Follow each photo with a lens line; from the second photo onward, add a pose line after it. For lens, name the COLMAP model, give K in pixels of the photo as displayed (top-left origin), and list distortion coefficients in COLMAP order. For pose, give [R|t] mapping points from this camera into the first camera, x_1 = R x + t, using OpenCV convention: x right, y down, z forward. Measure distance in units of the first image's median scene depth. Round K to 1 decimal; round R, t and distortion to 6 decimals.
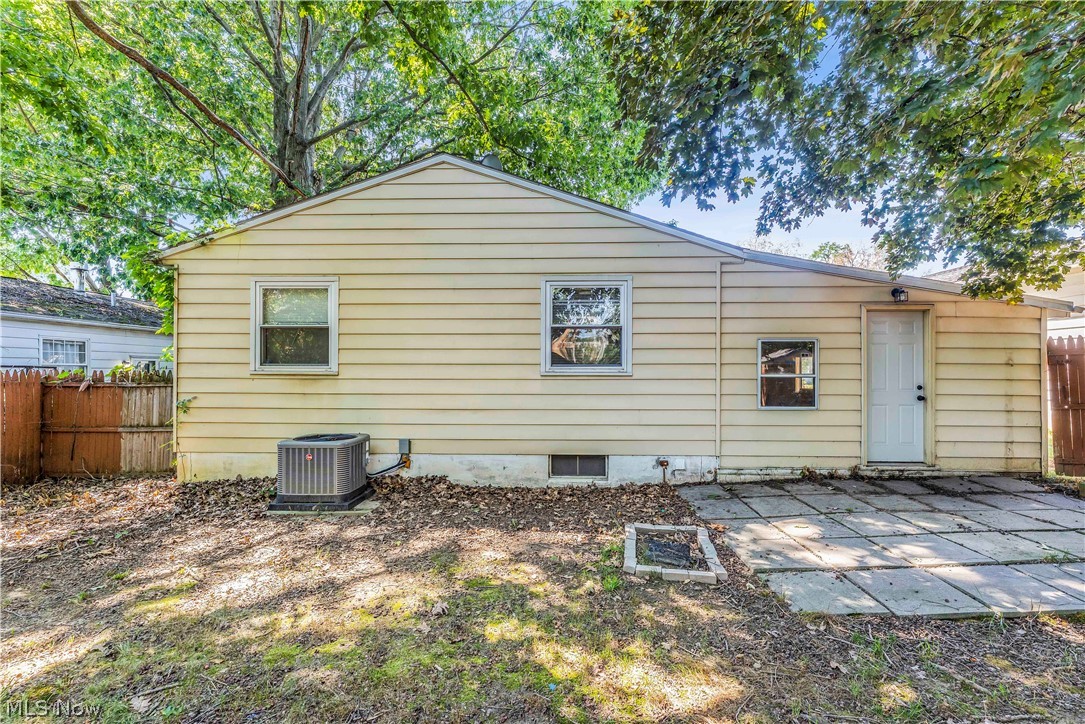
lens RADIAL K [[471.0, 0, 543.3], [0, 471.0, 364.0], [0, 0, 1]] dist [-0.000626, 0.000006]
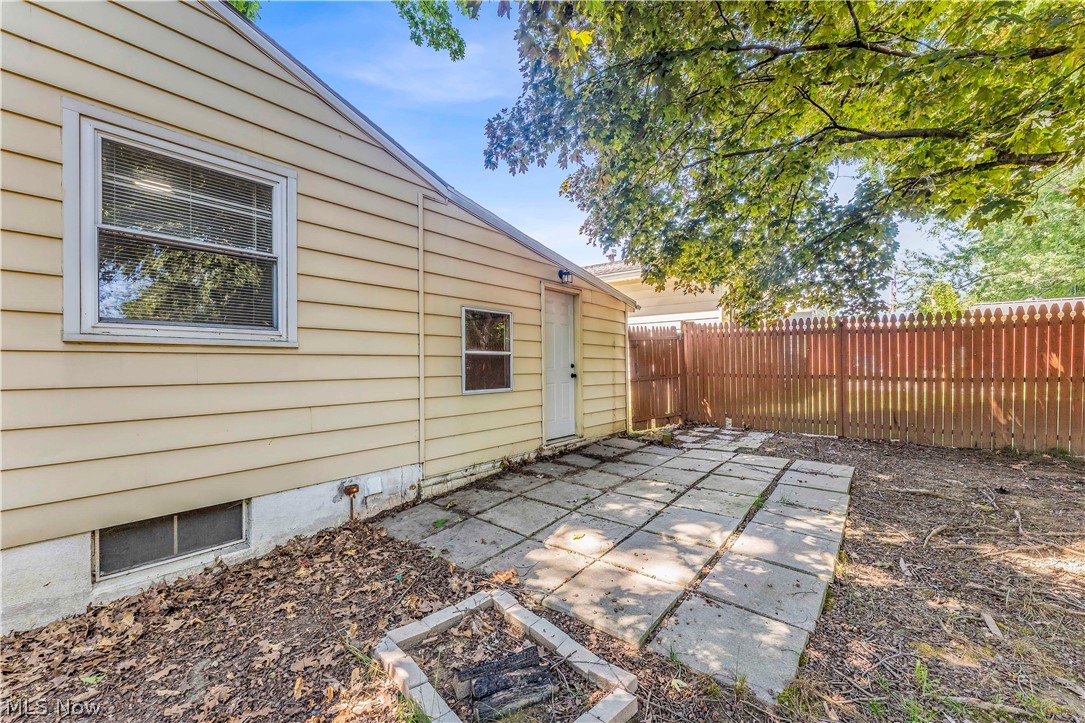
lens RADIAL K [[444.3, 0, 536.8], [0, 444.3, 364.1], [0, 0, 1]] dist [-0.001265, -0.000615]
pose [[0.613119, -0.003656, 0.789982, -0.057909], [-0.003427, 0.999968, 0.007288, 0.039751], [-0.789983, -0.007176, 0.613086, 0.449606]]
